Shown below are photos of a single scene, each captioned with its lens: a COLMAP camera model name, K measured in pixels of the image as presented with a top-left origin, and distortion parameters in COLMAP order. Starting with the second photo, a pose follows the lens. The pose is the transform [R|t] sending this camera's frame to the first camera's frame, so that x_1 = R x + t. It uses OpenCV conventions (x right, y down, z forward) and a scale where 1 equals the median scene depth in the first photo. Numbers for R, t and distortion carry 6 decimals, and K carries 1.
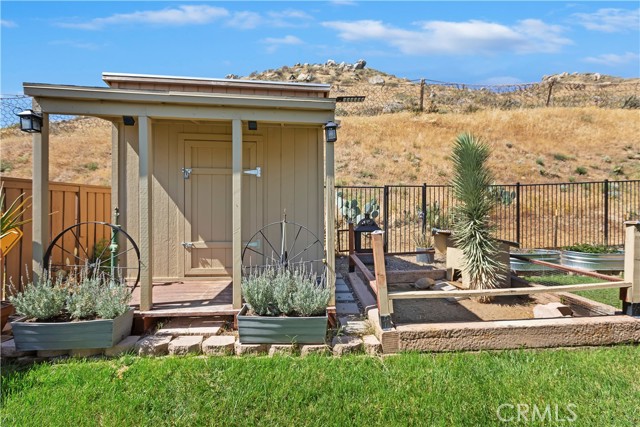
lens RADIAL K [[291.1, 0, 319.5], [0, 291.1, 204.6], [0, 0, 1]] dist [-0.000130, 0.000433]
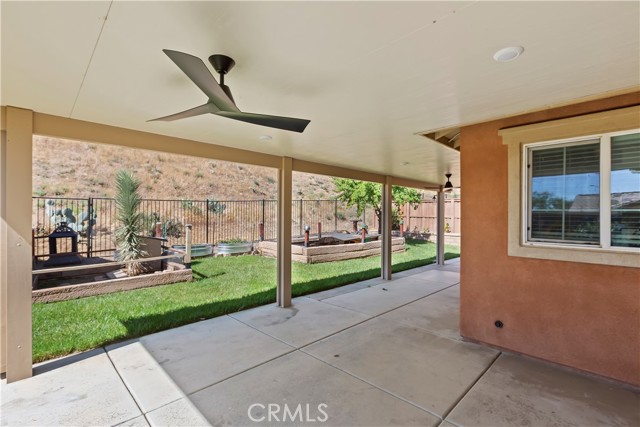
lens RADIAL K [[291.1, 0, 317.4], [0, 291.1, 216.2], [0, 0, 1]] dist [-0.000130, 0.000433]
pose [[0.762090, 0.002205, 0.647467, 0.329679], [-0.012954, 0.999846, 0.011842, -0.032068], [-0.647342, -0.017412, 0.762001, -0.960460]]
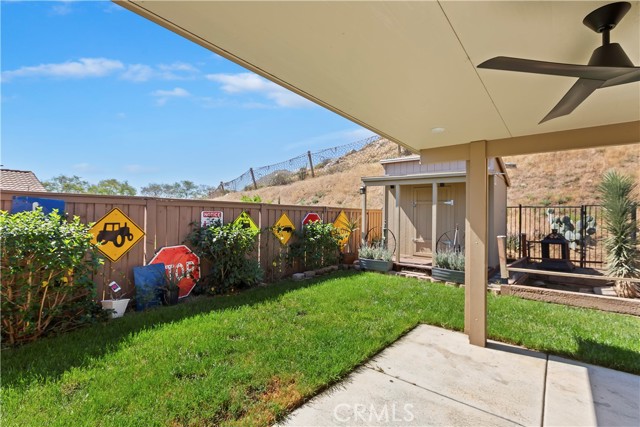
lens RADIAL K [[291.1, 0, 330.1], [0, 291.1, 214.5], [0, 0, 1]] dist [-0.000130, 0.000433]
pose [[0.743013, 0.010016, -0.669202, 0.502329], [-0.013289, 0.999912, 0.000211, -0.031301], [0.669145, 0.008736, 0.743081, -0.974636]]
